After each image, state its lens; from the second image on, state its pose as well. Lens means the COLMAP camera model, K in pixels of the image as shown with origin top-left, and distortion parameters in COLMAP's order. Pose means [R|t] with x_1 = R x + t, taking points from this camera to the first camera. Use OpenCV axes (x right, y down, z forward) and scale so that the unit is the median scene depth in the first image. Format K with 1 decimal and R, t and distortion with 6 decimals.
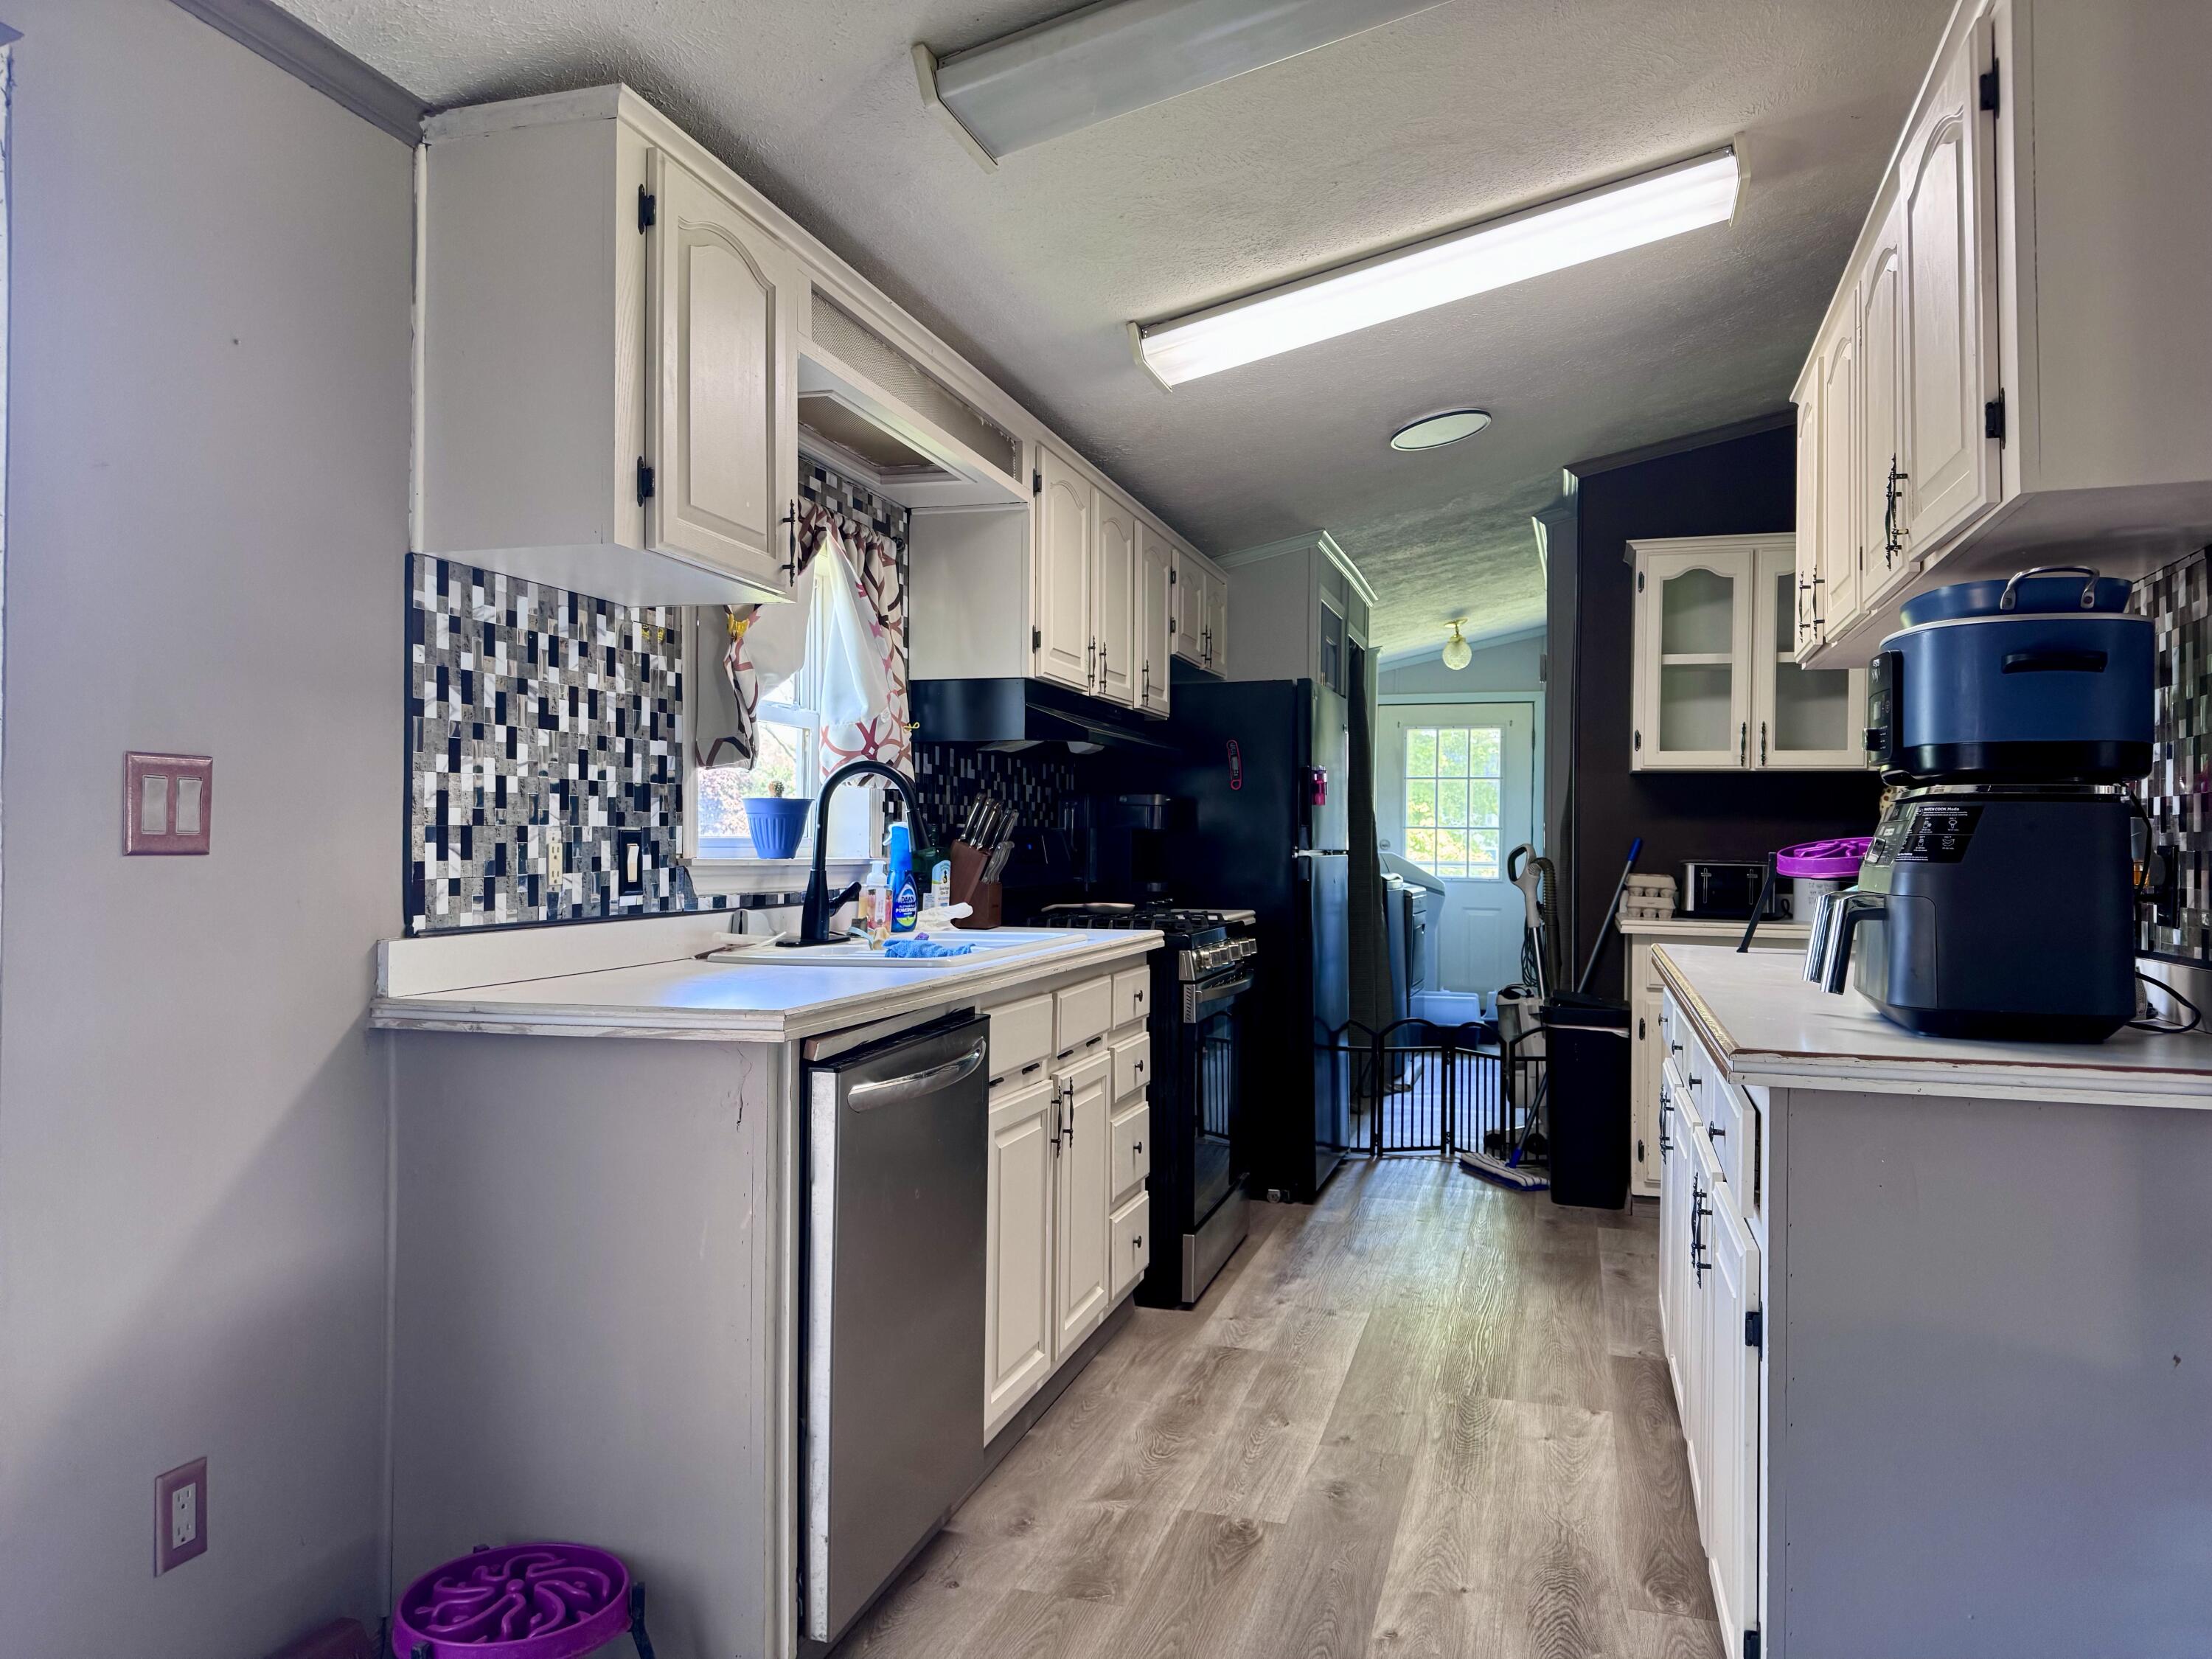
lens RADIAL K [[1569.1, 0, 1102.4], [0, 1569.1, 830.1], [0, 0, 1]] dist [0.008224, 0.000969]
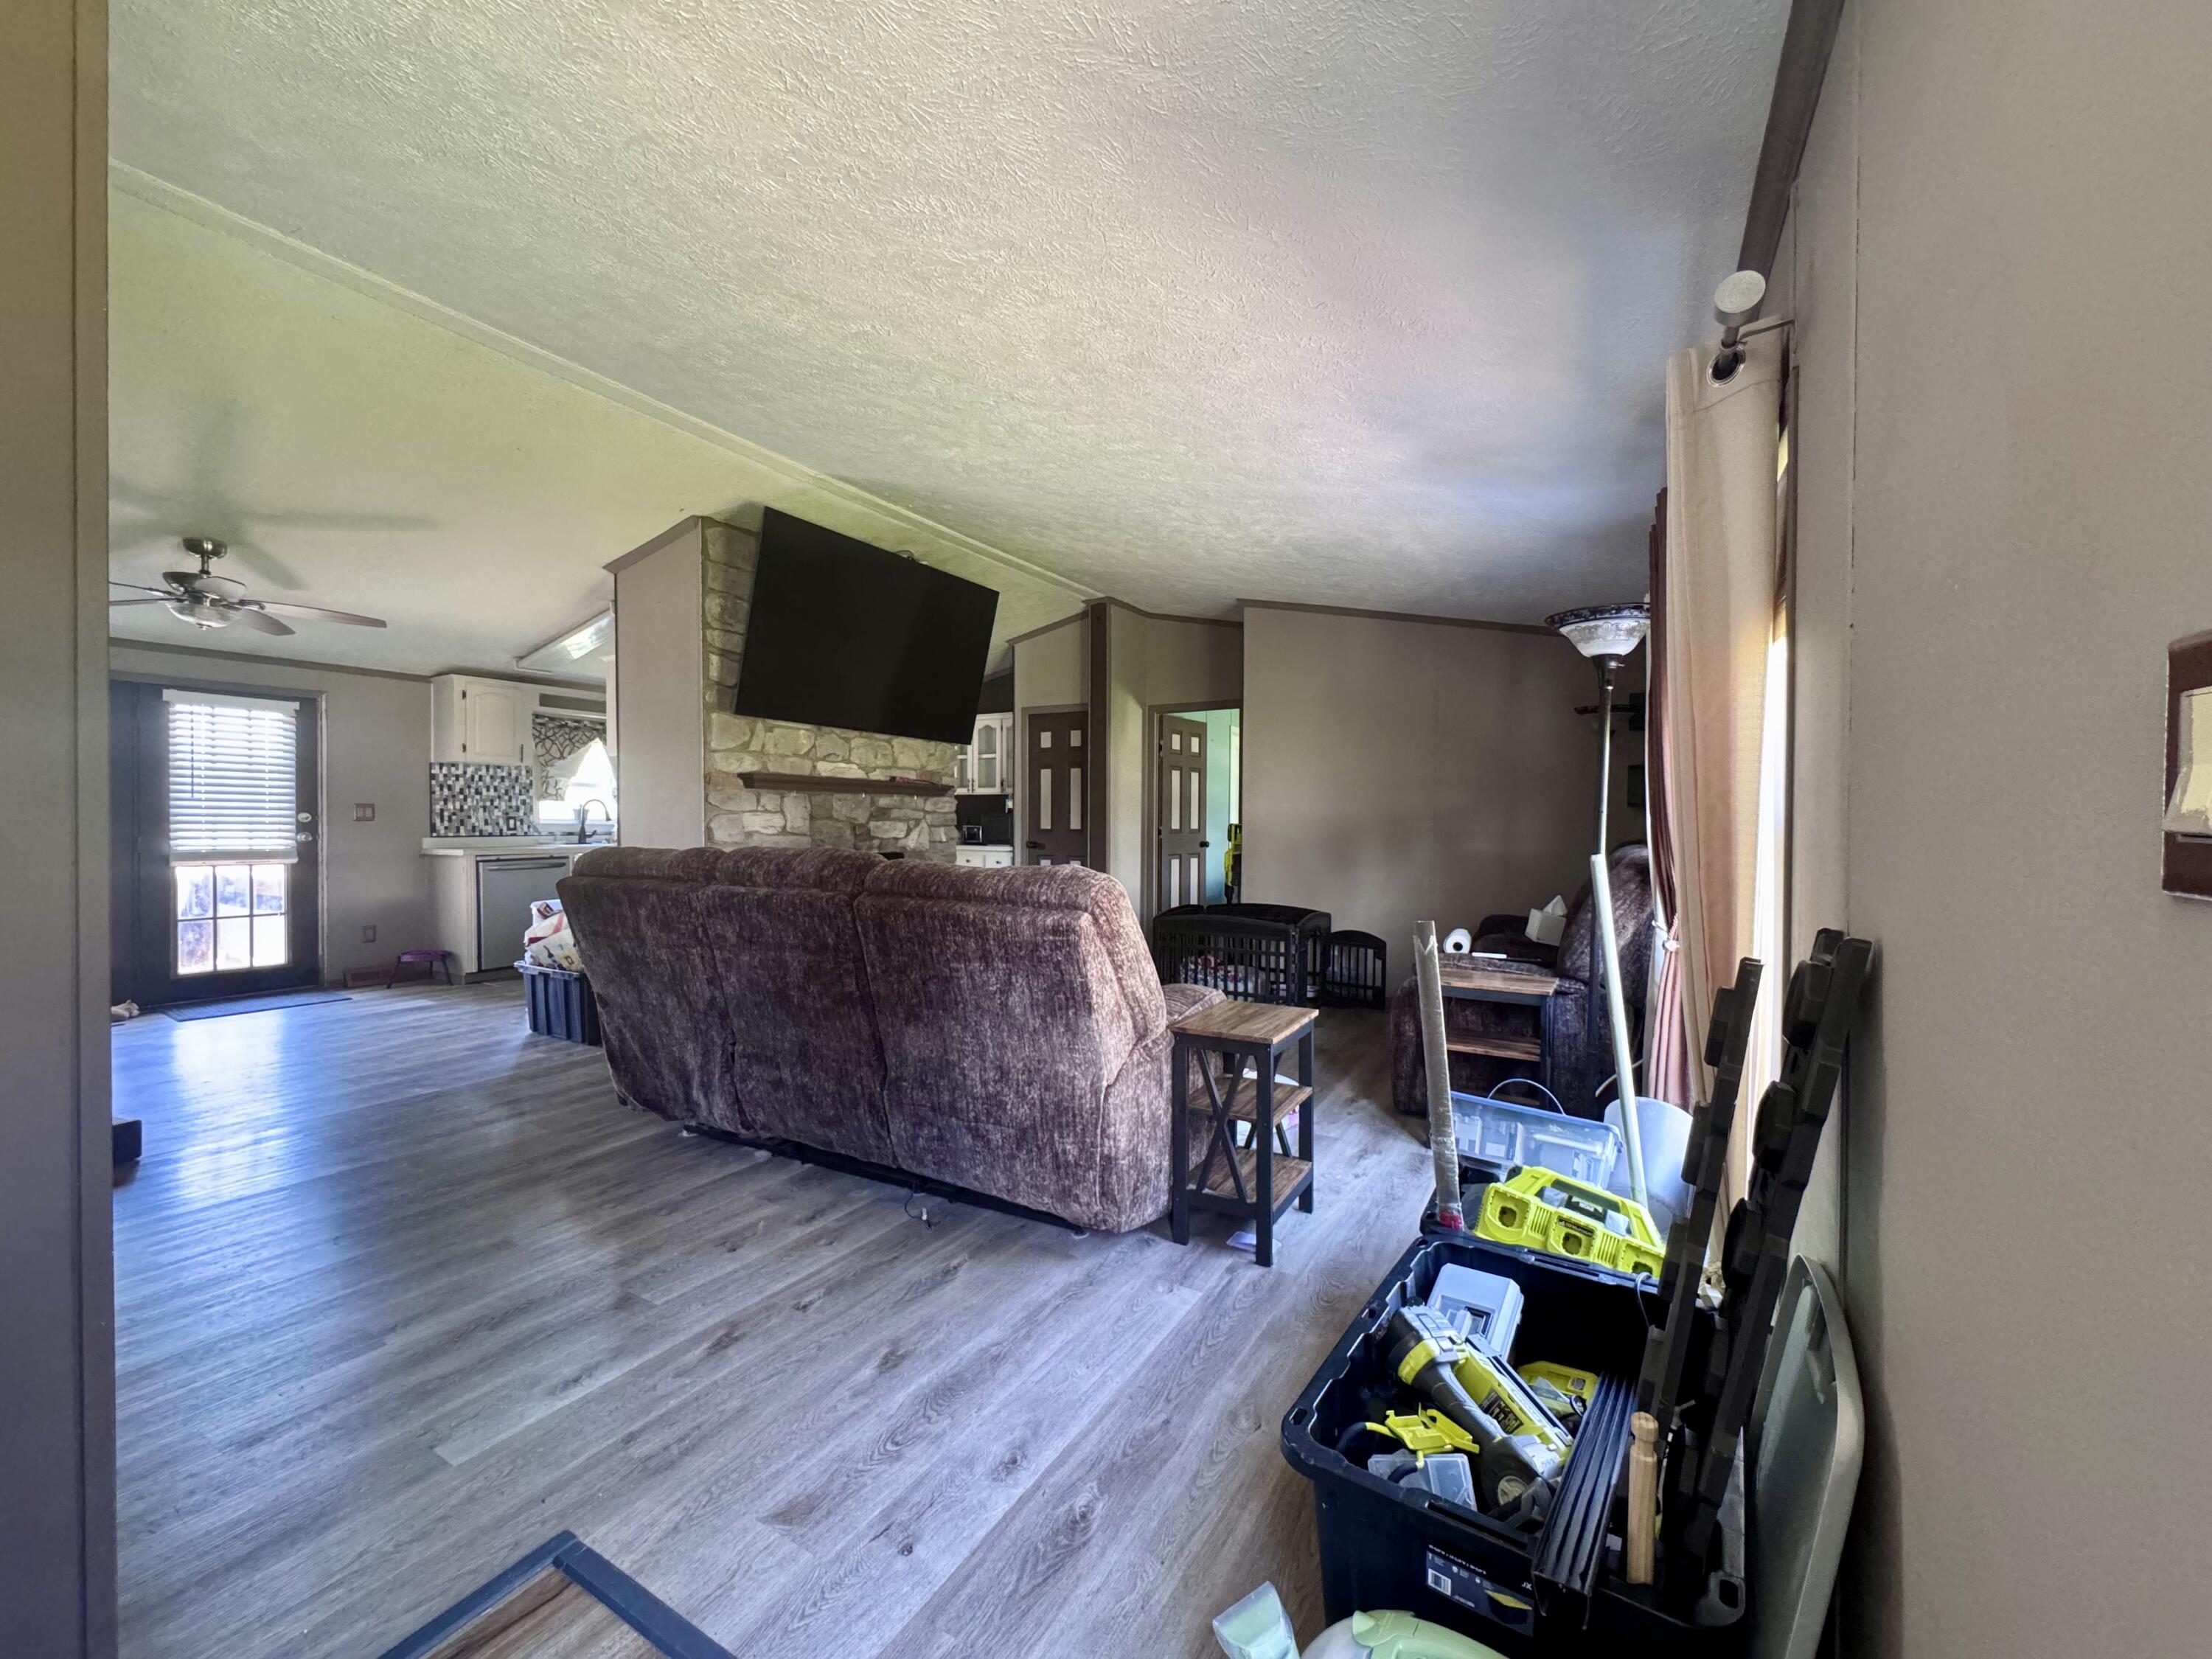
lens RADIAL K [[897.8, 0, 1113.1], [0, 897.8, 826.9], [0, 0, 1]] dist [0.002884, 0.000065]
pose [[0.964418, -0.002143, -0.264372, 2.301228], [0.004874, 0.999941, 0.009676, 0.015516], [0.264335, -0.010620, 0.964372, -1.153190]]
